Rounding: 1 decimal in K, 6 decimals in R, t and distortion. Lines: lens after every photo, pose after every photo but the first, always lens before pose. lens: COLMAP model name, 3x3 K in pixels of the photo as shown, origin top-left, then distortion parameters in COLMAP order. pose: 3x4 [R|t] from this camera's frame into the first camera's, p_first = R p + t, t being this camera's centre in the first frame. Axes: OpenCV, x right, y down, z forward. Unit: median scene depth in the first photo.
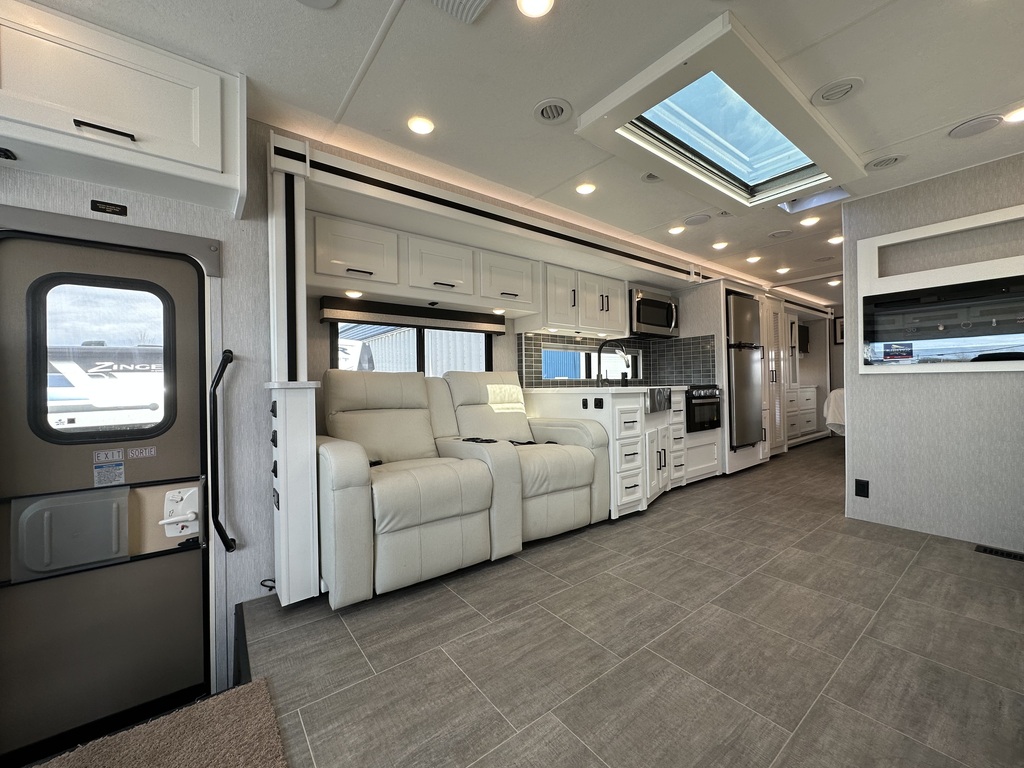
lens RADIAL K [[408.1, 0, 513.4], [0, 408.1, 382.3], [0, 0, 1]] dist [-0.001740, 0.000007]
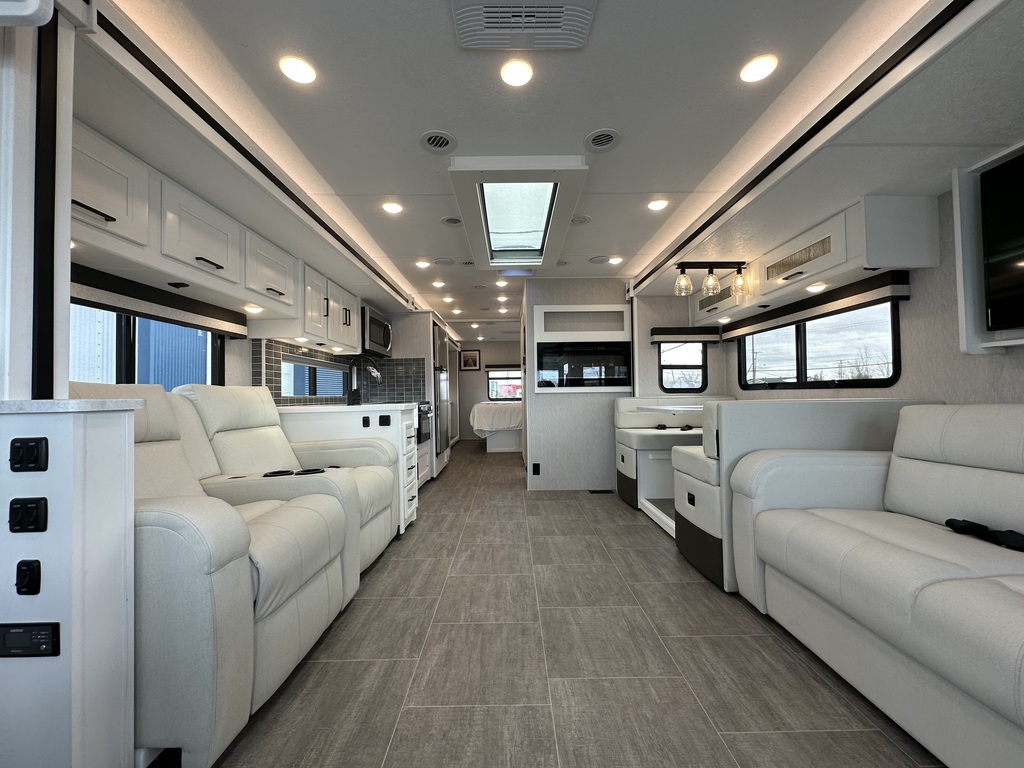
lens RADIAL K [[408.1, 0, 513.4], [0, 408.1, 382.3], [0, 0, 1]] dist [-0.001740, 0.000007]
pose [[0.603003, 0.028810, 0.797218, -0.472874], [0.006012, 0.999155, -0.040655, 0.001097], [-0.797716, 0.029308, 0.602321, 0.176813]]
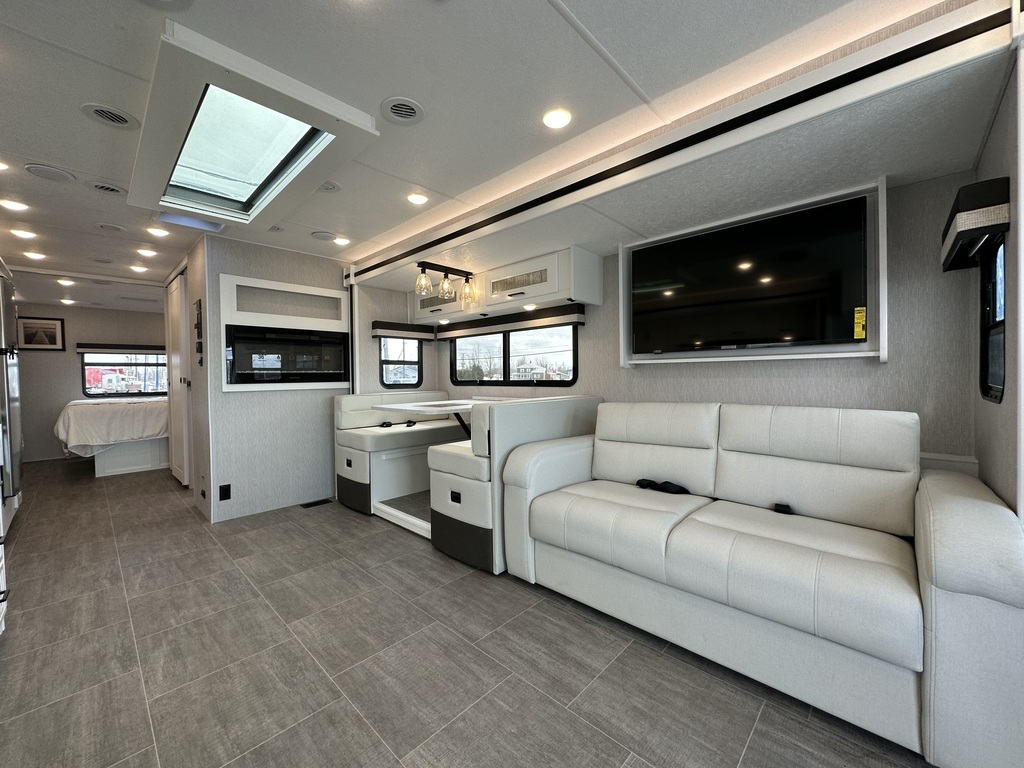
lens RADIAL K [[408.1, 0, 513.4], [0, 408.1, 382.3], [0, 0, 1]] dist [-0.001740, 0.000007]
pose [[-0.156110, -0.000327, 0.987740, -0.458362], [0.016210, 0.999864, 0.002893, -0.042956], [-0.987607, 0.016463, -0.156084, 0.442593]]
